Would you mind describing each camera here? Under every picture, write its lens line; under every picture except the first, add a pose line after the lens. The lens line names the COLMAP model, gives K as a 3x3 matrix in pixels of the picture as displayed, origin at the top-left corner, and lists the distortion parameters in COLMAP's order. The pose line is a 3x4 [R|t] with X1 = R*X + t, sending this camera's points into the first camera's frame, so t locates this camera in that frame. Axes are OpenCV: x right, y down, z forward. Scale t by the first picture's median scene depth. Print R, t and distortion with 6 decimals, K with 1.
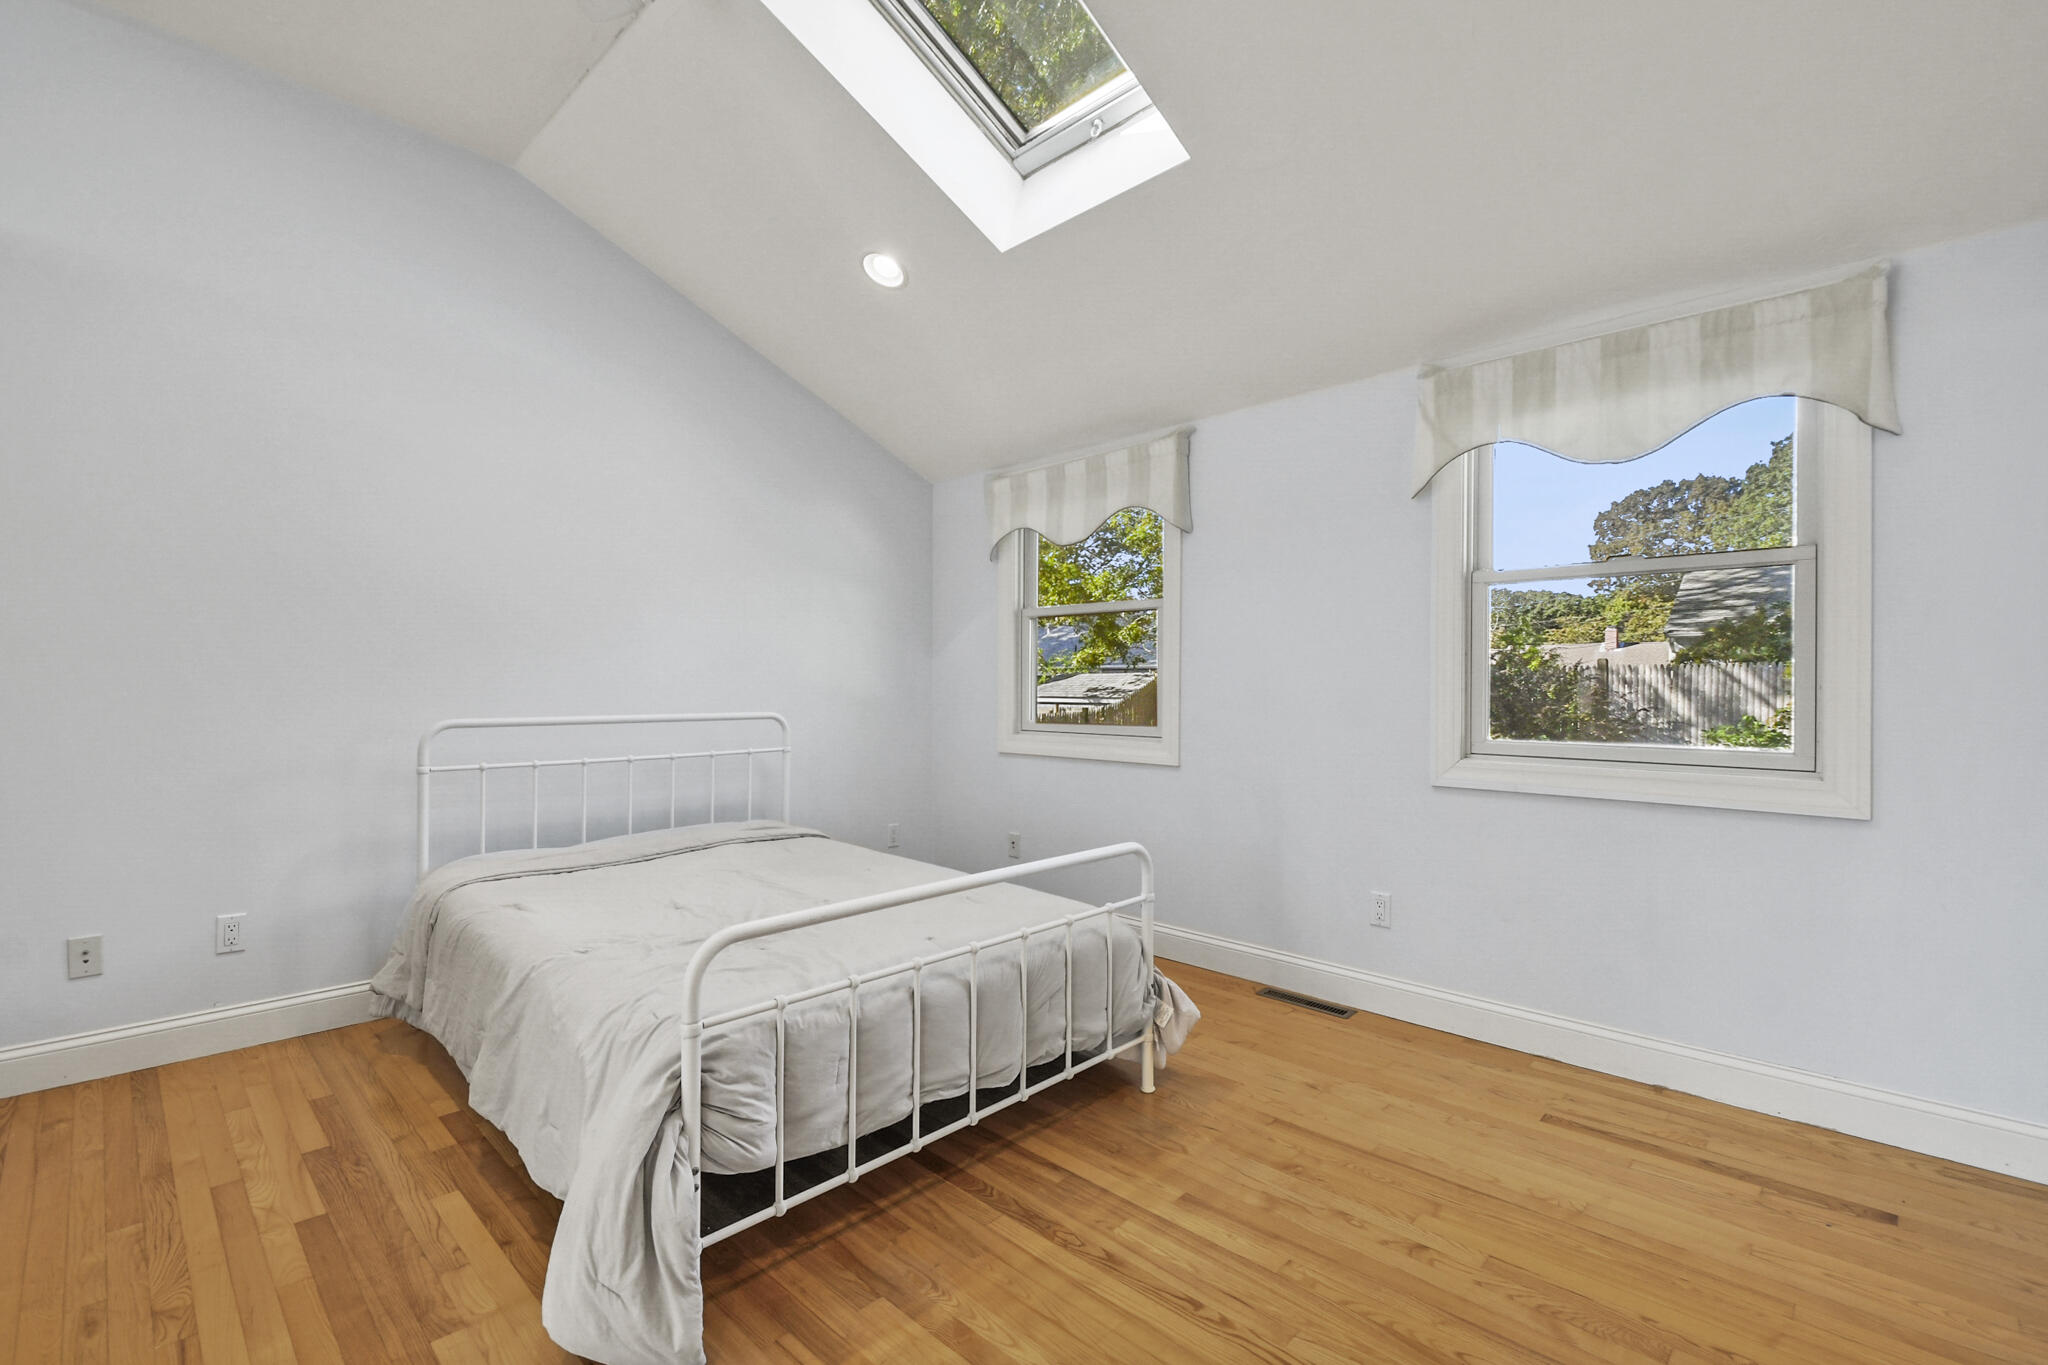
lens RADIAL K [[889.0, 0, 1017.3], [0, 889.0, 706.3], [0, 0, 1]] dist [0.017203, -0.016480]
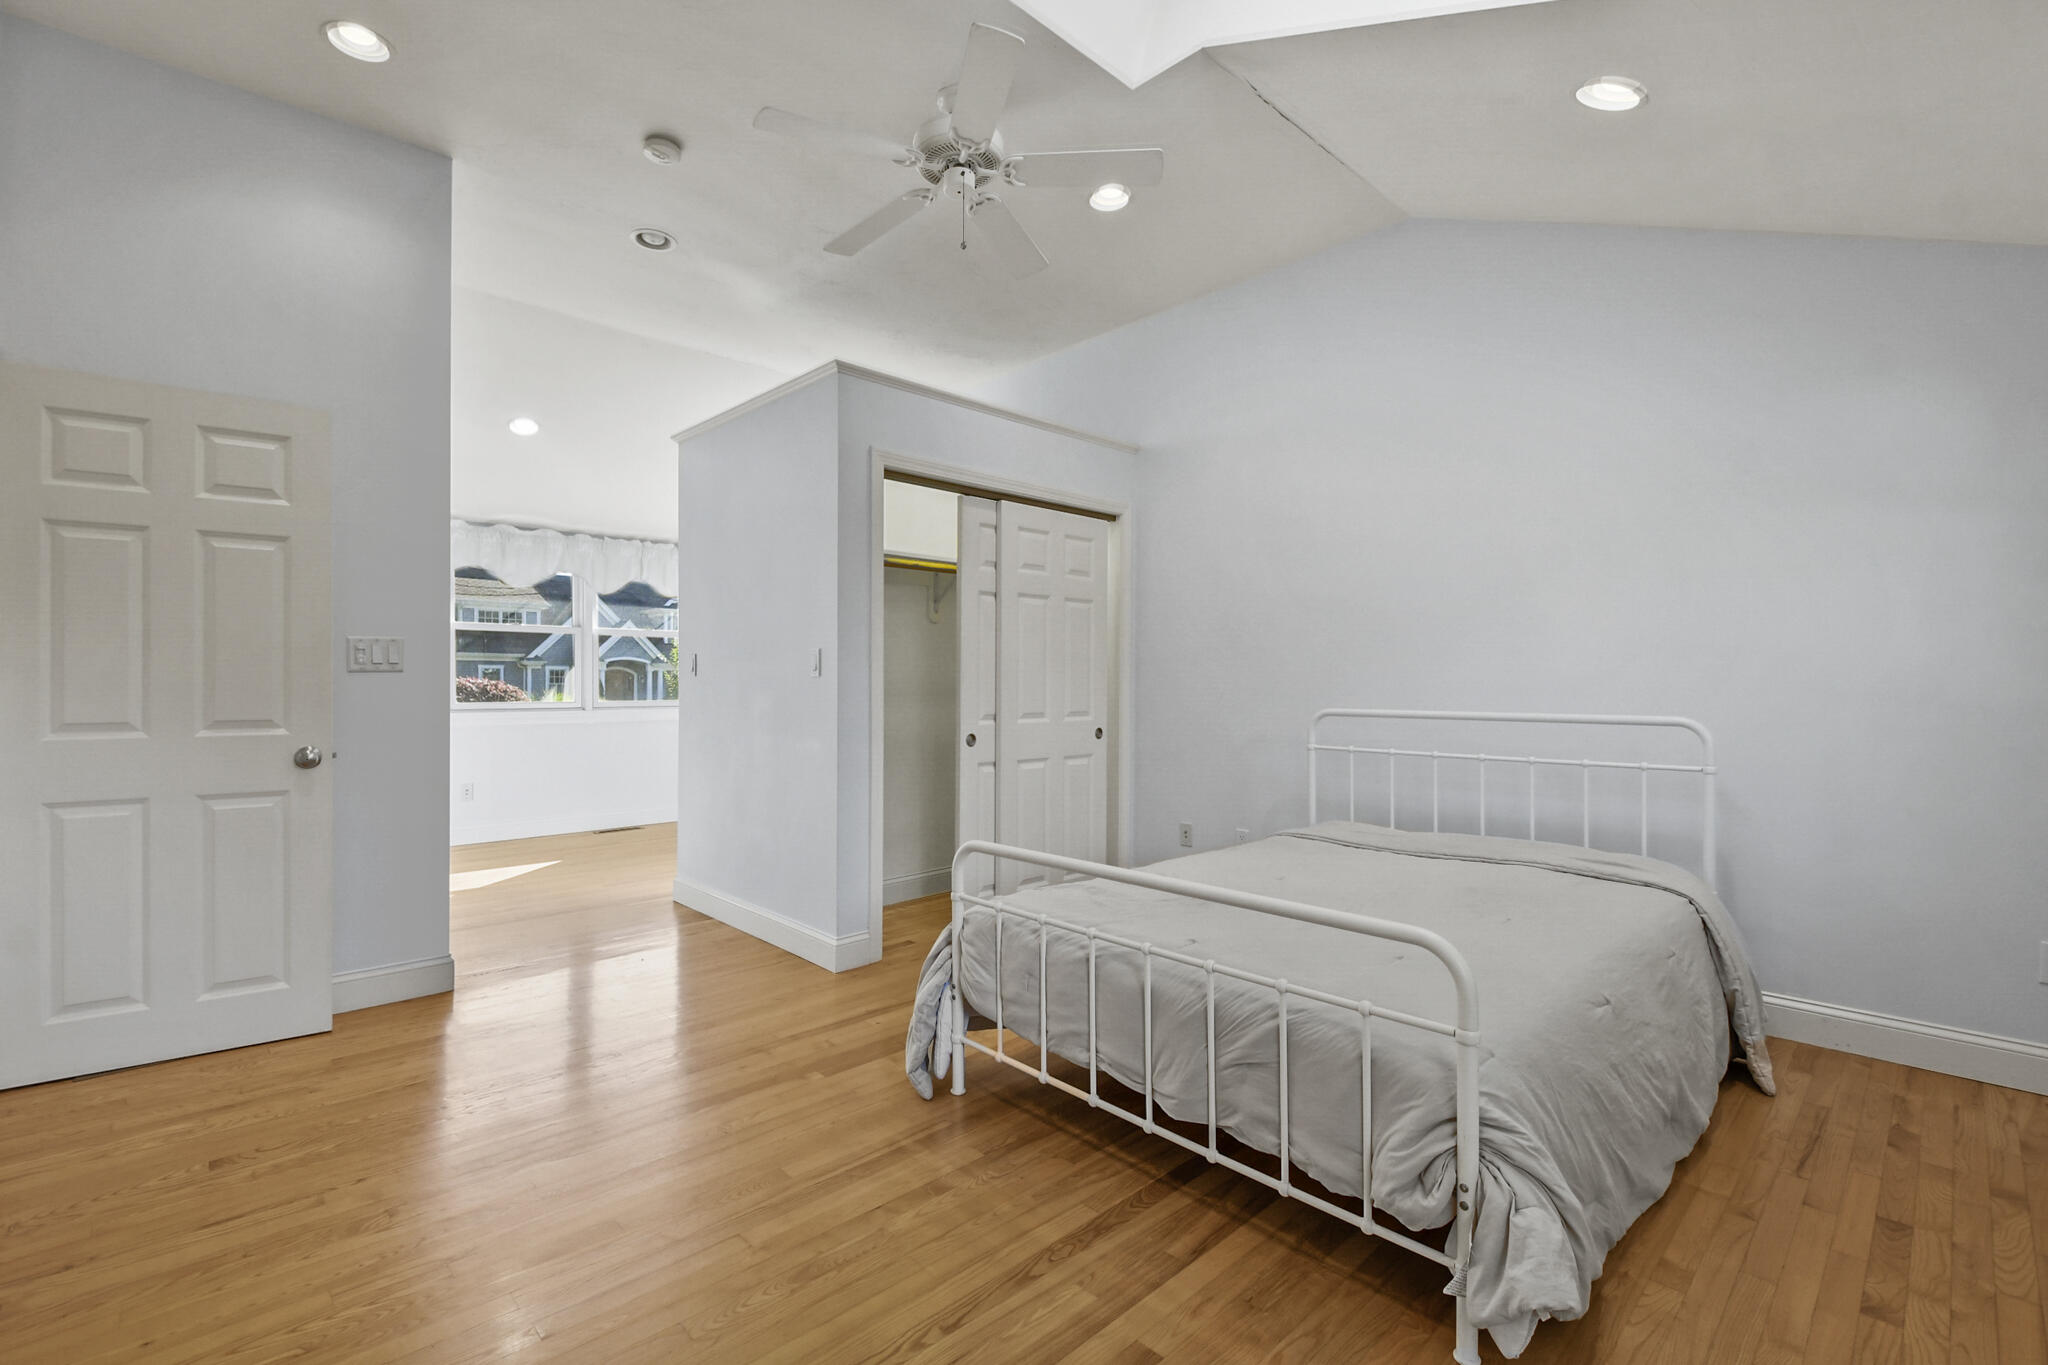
lens RADIAL K [[908.7, 0, 1024.0], [0, 908.7, 682.5], [0, 0, 1]] dist [0.022937, -0.018760]
pose [[-0.034972, 0.001375, -0.999387, 0.926198], [-0.024206, 0.999705, 0.002222, -0.020823], [0.999095, 0.024269, -0.034928, 0.863428]]
